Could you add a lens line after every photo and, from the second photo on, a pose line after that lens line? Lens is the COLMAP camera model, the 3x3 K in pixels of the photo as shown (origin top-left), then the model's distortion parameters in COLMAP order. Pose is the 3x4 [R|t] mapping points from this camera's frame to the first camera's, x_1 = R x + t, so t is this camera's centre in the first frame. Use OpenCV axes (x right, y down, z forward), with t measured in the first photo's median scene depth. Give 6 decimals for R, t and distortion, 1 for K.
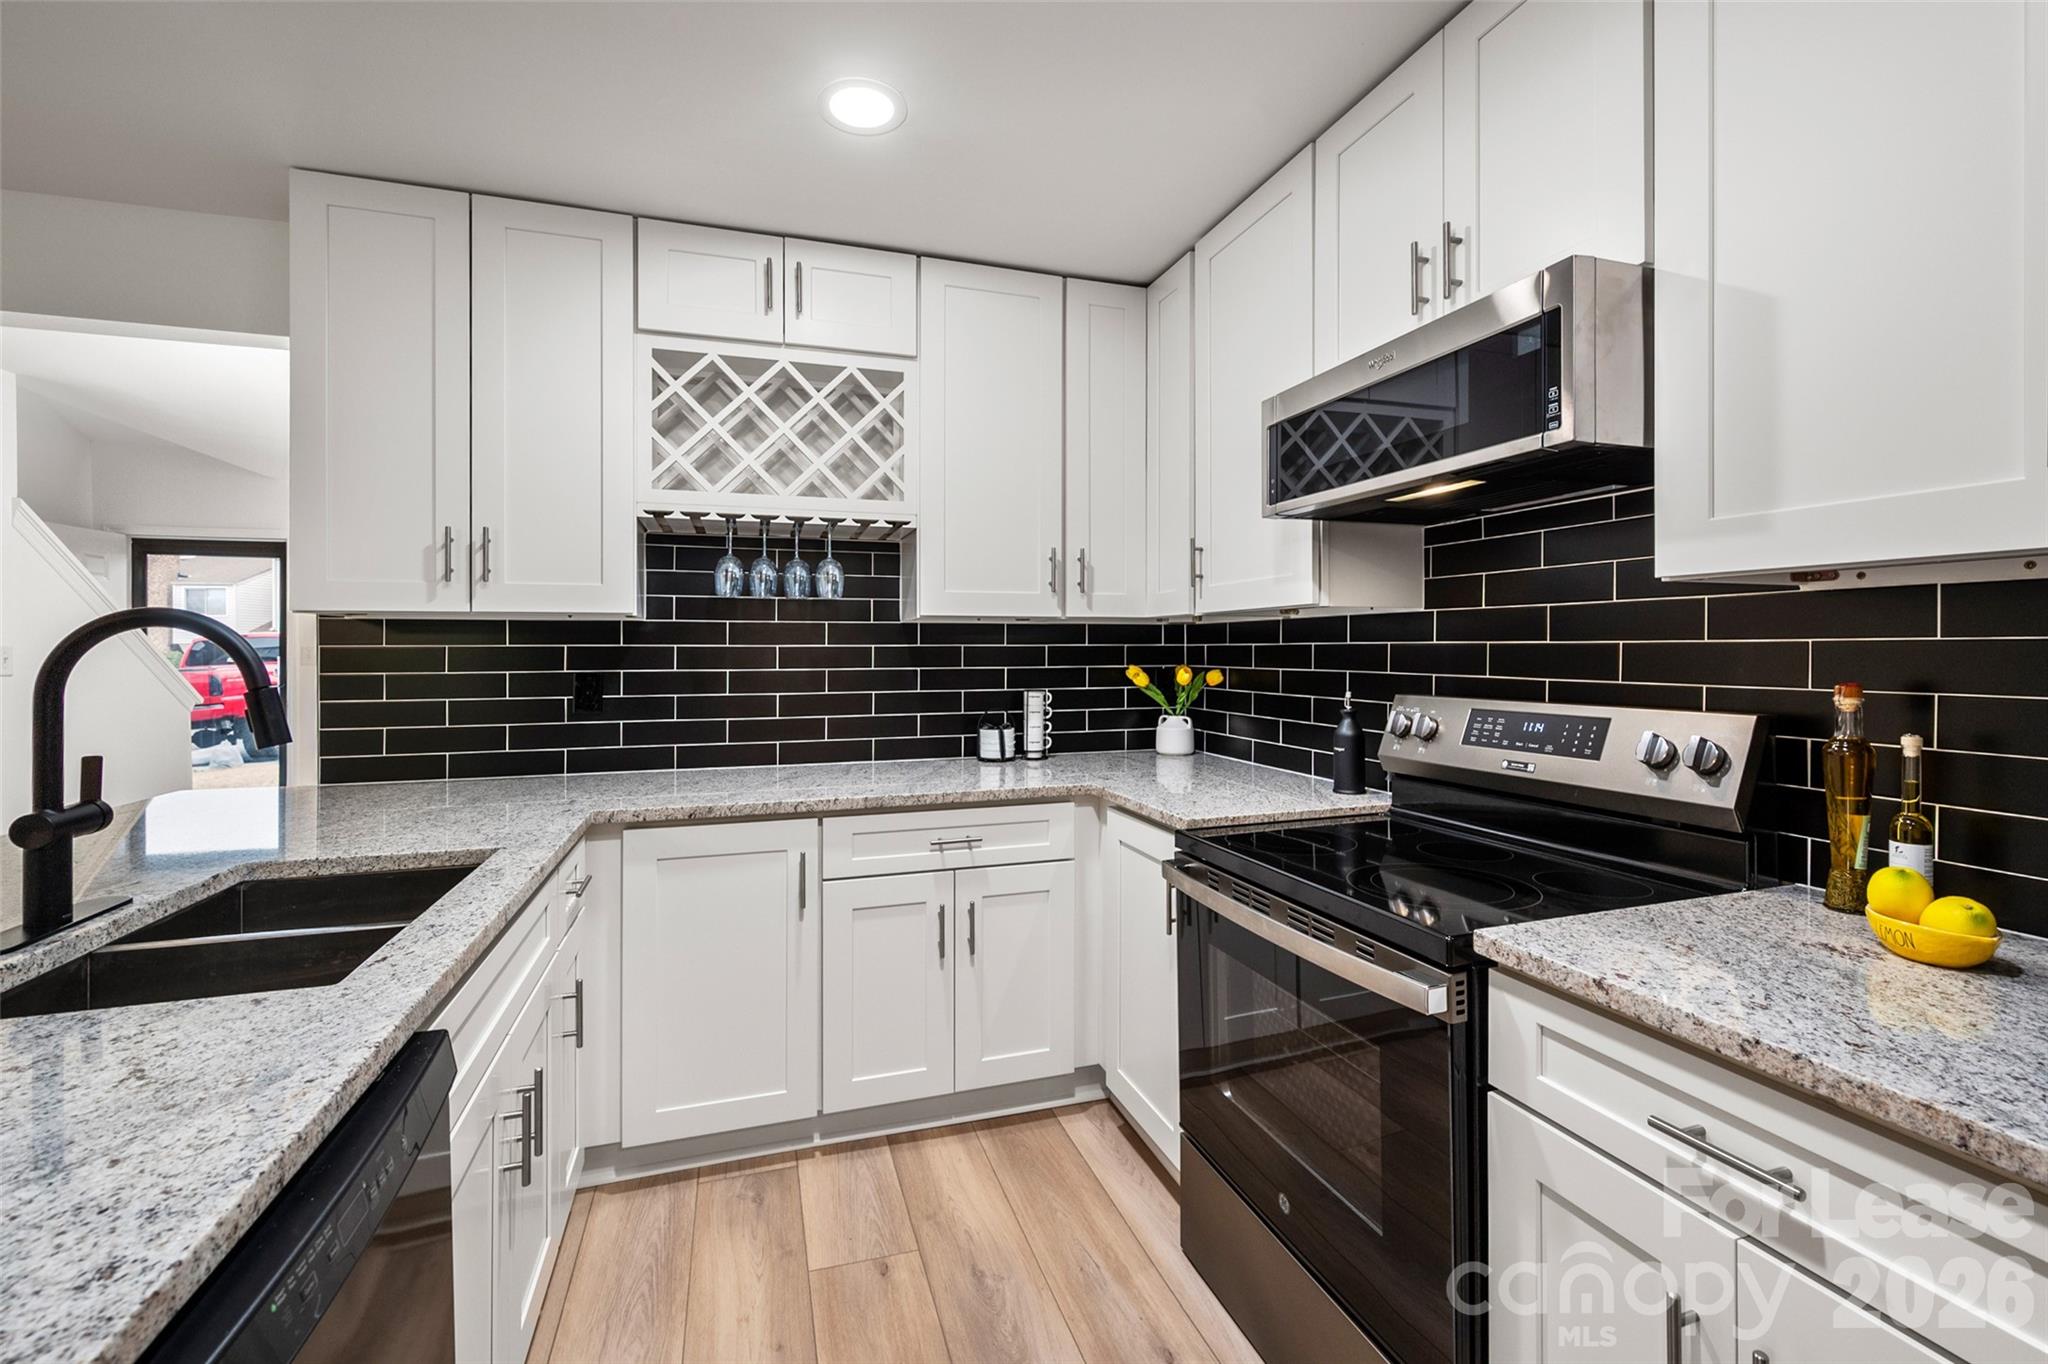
lens RADIAL K [[865.2, 0, 1018.2], [0, 865.2, 645.1], [0, 0, 1]] dist [-0.003426, 0.000208]
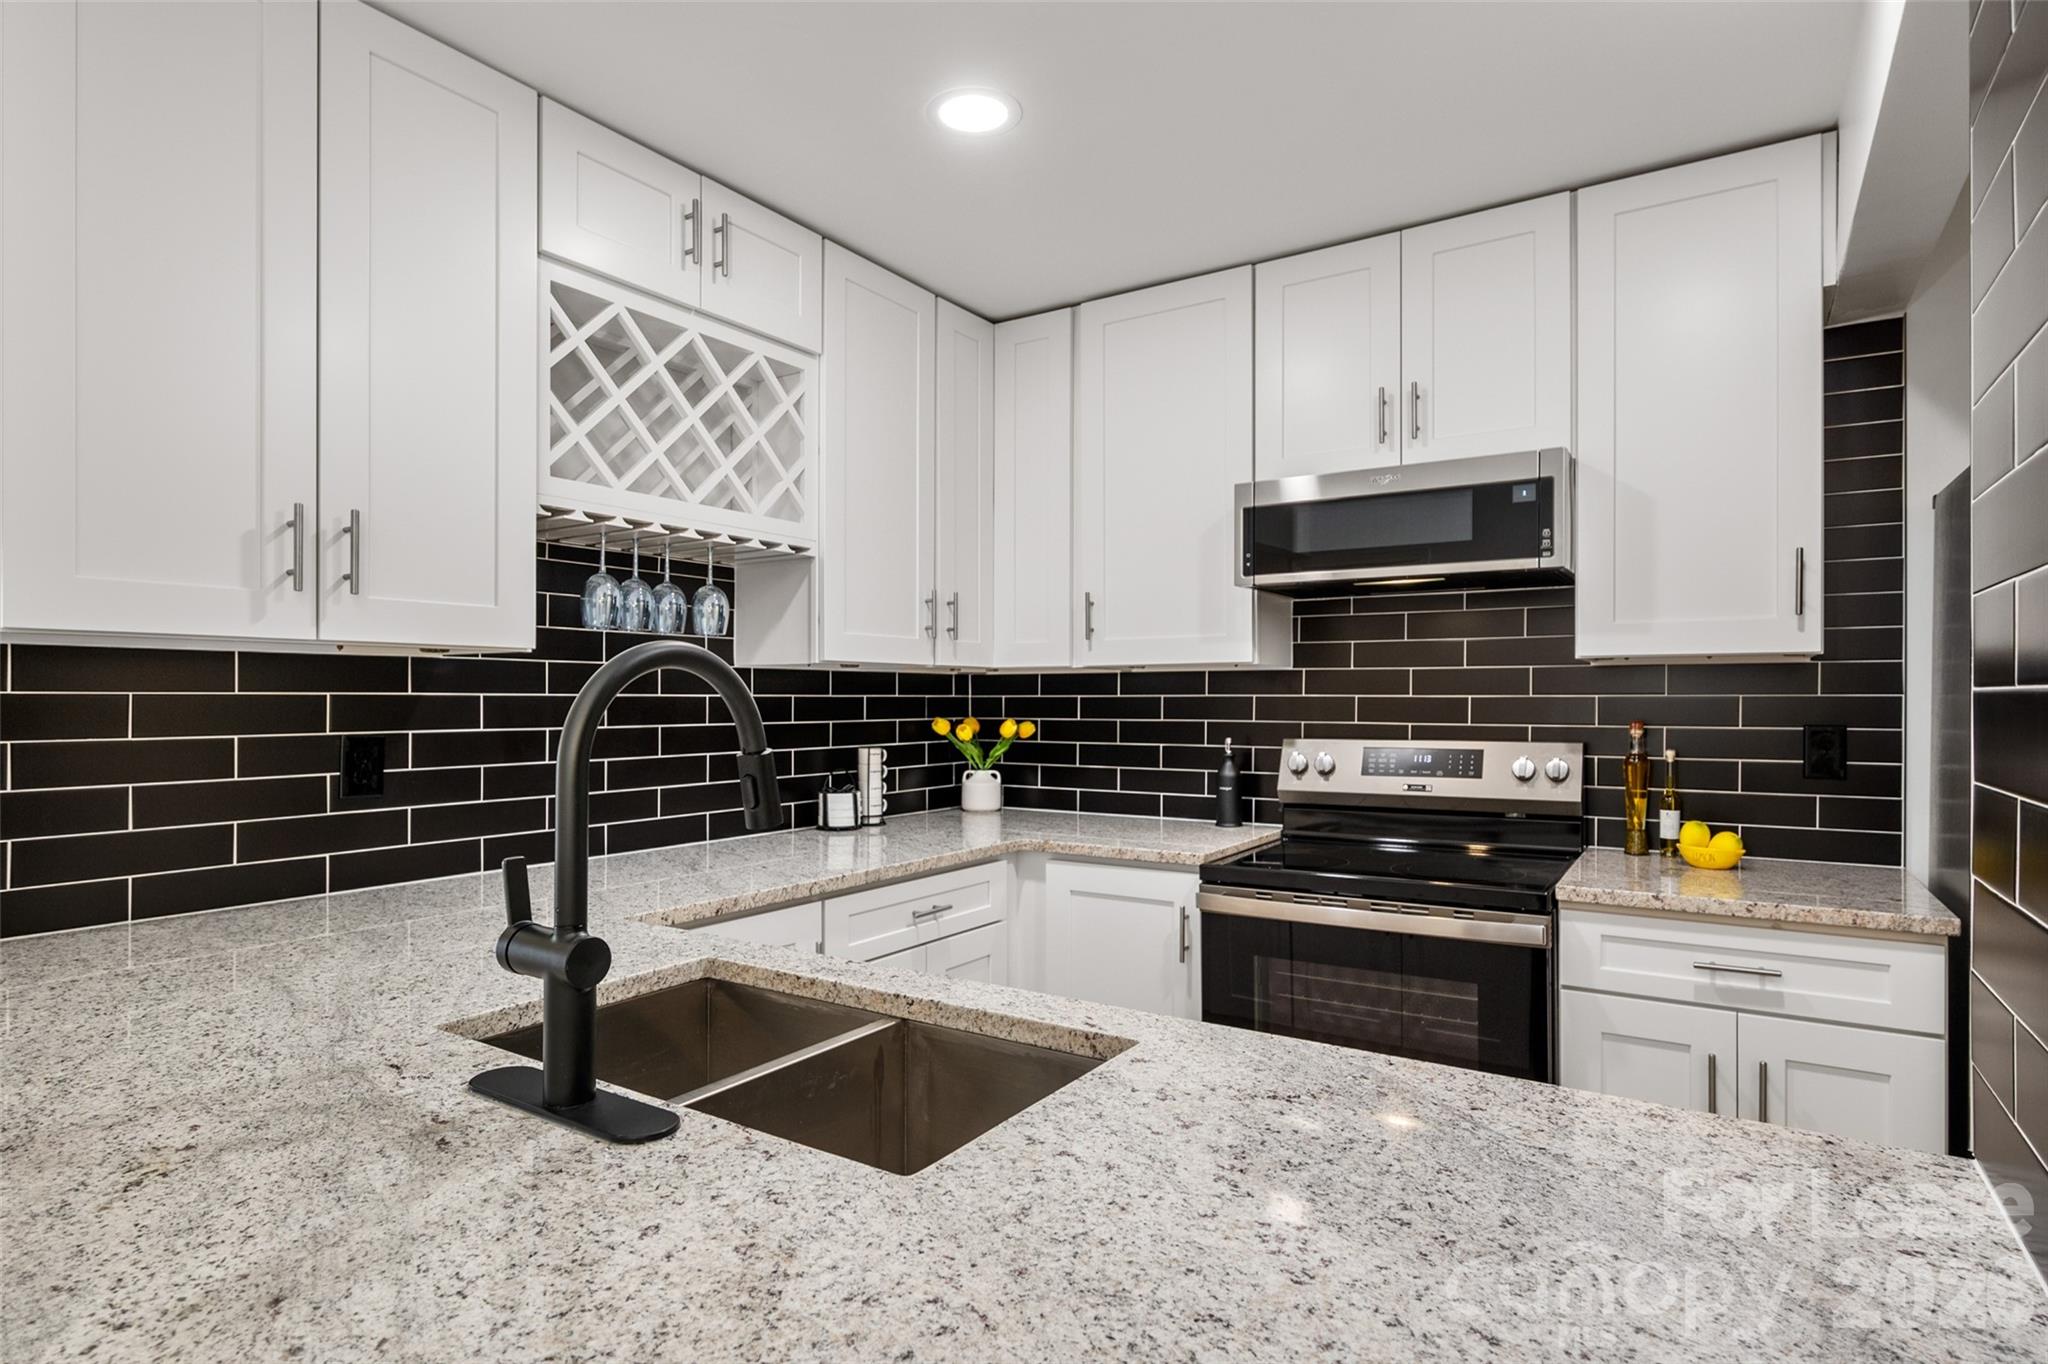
lens RADIAL K [[1082.7, 0, 1030.4], [0, 1082.7, 693.9], [0, 0, 1]] dist [-0.001634, -0.000198]
pose [[0.775762, 0.005419, 0.631003, -0.732506], [-0.004473, 0.999985, -0.003089, 0.001021], [-0.631010, -0.000426, 0.775774, 0.053753]]
